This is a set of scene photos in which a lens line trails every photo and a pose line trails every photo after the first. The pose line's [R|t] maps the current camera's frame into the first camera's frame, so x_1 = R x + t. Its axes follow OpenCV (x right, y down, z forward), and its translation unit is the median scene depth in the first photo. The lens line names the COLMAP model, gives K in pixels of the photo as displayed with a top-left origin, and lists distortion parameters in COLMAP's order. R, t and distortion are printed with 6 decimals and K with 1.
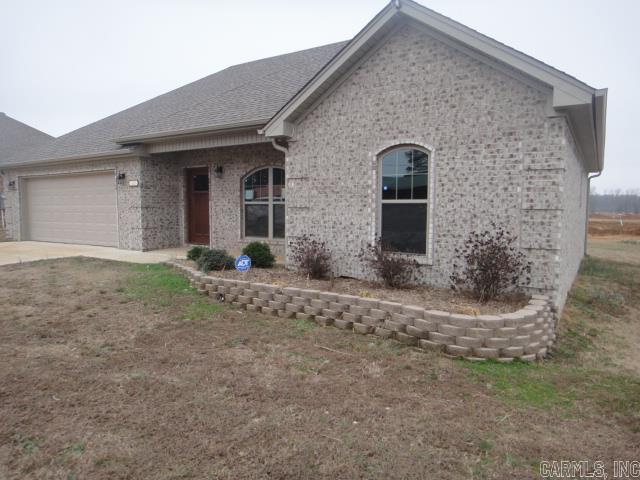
lens RADIAL K [[456.3, 0, 323.0], [0, 456.3, 241.0], [0, 0, 1]] dist [-0.003979, 0.001174]
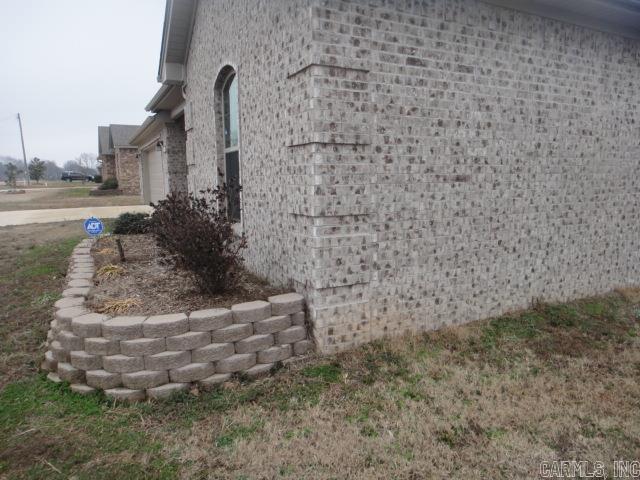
lens RADIAL K [[456.3, 0, 316.4], [0, 456.3, 241.8], [0, 0, 1]] dist [-0.003979, 0.001174]
pose [[0.844542, 0.050650, -0.533088, 0.671971], [-0.015797, 0.997440, 0.069743, 0.008794], [0.535256, -0.050480, 0.843180, 0.440559]]
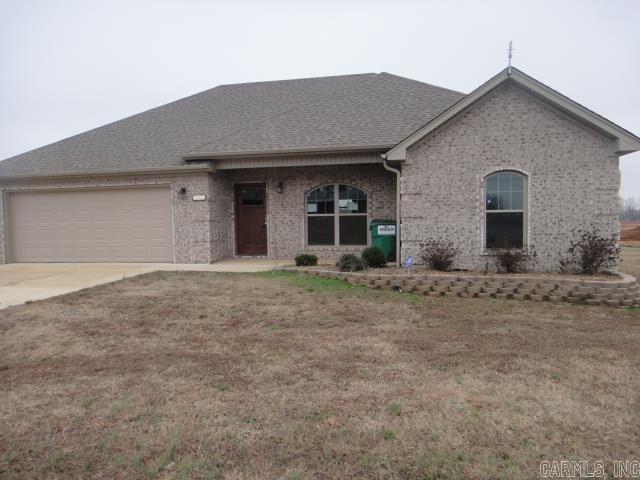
lens RADIAL K [[456.3, 0, 317.9], [0, 456.3, 239.1], [0, 0, 1]] dist [-0.003979, 0.001174]
pose [[0.932797, -0.029660, 0.359179, -0.838178], [0.043744, 0.998557, -0.031145, 0.015824], [-0.357737, 0.044764, 0.932749, -0.079797]]
